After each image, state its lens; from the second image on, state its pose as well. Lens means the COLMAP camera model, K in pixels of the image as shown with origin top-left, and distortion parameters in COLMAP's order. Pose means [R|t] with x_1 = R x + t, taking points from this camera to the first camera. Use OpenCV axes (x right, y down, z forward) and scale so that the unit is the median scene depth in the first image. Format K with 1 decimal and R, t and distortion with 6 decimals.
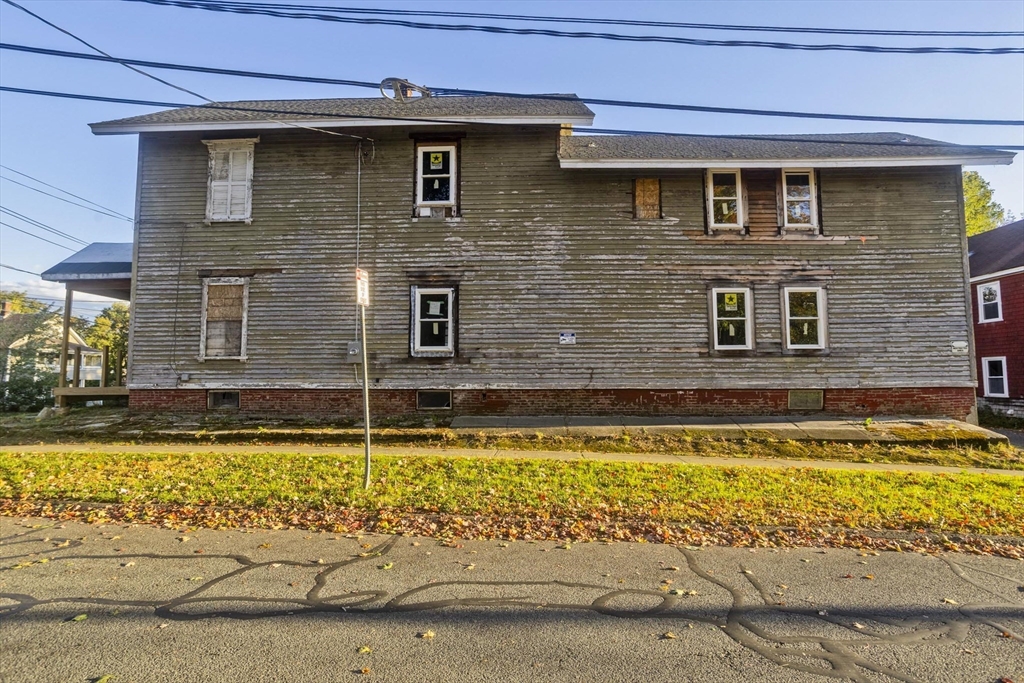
lens RADIAL K [[475.4, 0, 504.9], [0, 475.4, 350.6], [0, 0, 1]] dist [-0.030613, 0.009751]
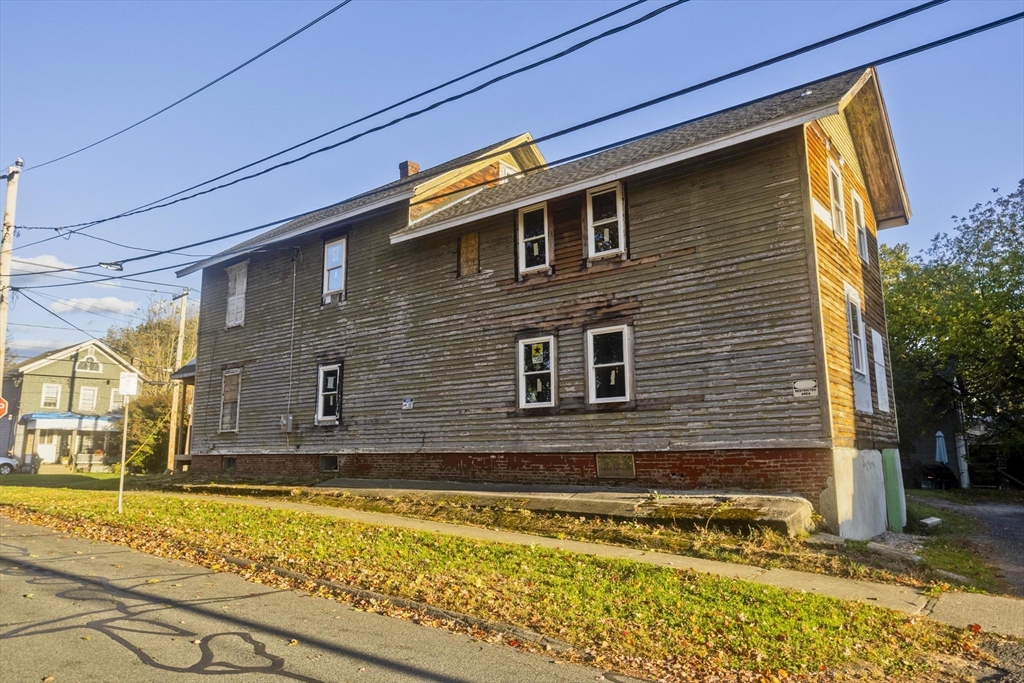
lens RADIAL K [[696.1, 0, 511.5], [0, 696.1, 336.3], [0, 0, 1]] dist [-0.022390, 0.000455]
pose [[0.789981, -0.106773, -0.603763, 1.234387], [0.045314, 0.992194, -0.116176, 0.014623], [0.611455, 0.064418, 0.788653, -0.062522]]
